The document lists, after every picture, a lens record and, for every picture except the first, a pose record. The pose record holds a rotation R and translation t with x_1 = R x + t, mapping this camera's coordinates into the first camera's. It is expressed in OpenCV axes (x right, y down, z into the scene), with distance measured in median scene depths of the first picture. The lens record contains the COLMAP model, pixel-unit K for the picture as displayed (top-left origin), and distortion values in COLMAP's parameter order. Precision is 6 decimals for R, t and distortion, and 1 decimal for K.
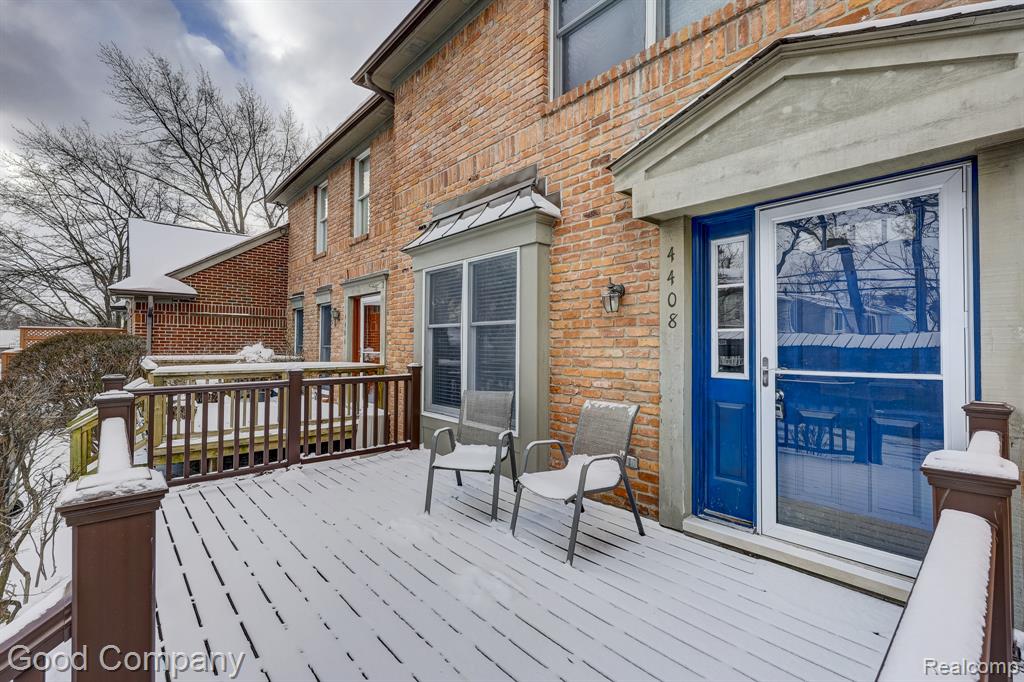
lens RADIAL K [[434.1, 0, 509.1], [0, 434.1, 335.5], [0, 0, 1]] dist [-0.001532, -0.000092]
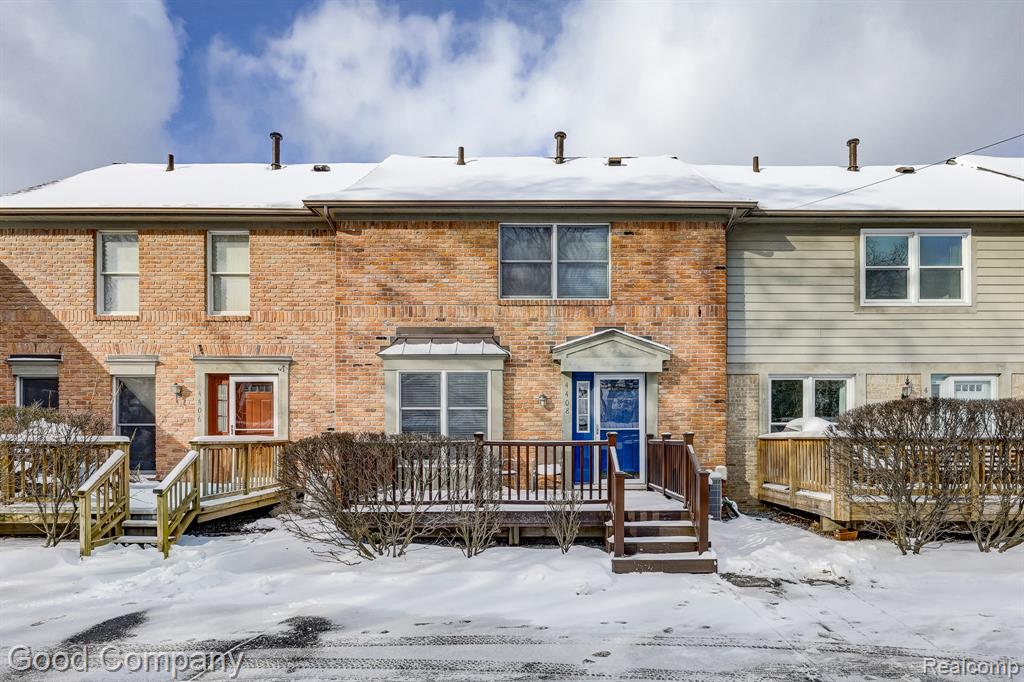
lens RADIAL K [[603.3, 0, 513.1], [0, 603.3, 436.0], [0, 0, 1]] dist [0.001791, 0.000597]
pose [[0.669027, -0.003498, 0.743230, -1.751636], [-0.011647, 0.999817, 0.015189, 0.045374], [-0.743147, -0.018818, 0.668864, -0.816457]]
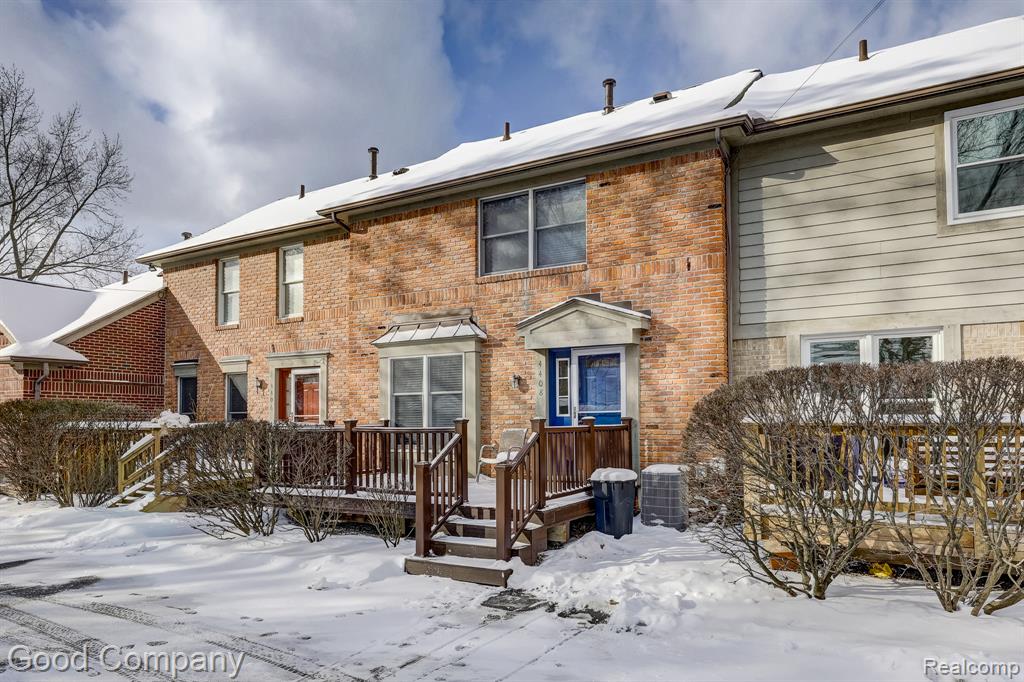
lens RADIAL K [[639.7, 0, 514.8], [0, 639.7, 391.8], [0, 0, 1]] dist [0.002955, 0.001047]
pose [[0.948013, 0.002532, 0.318223, -0.589631], [0.004810, 0.999740, -0.022285, 0.026617], [-0.318197, 0.022657, 0.947754, -1.534750]]
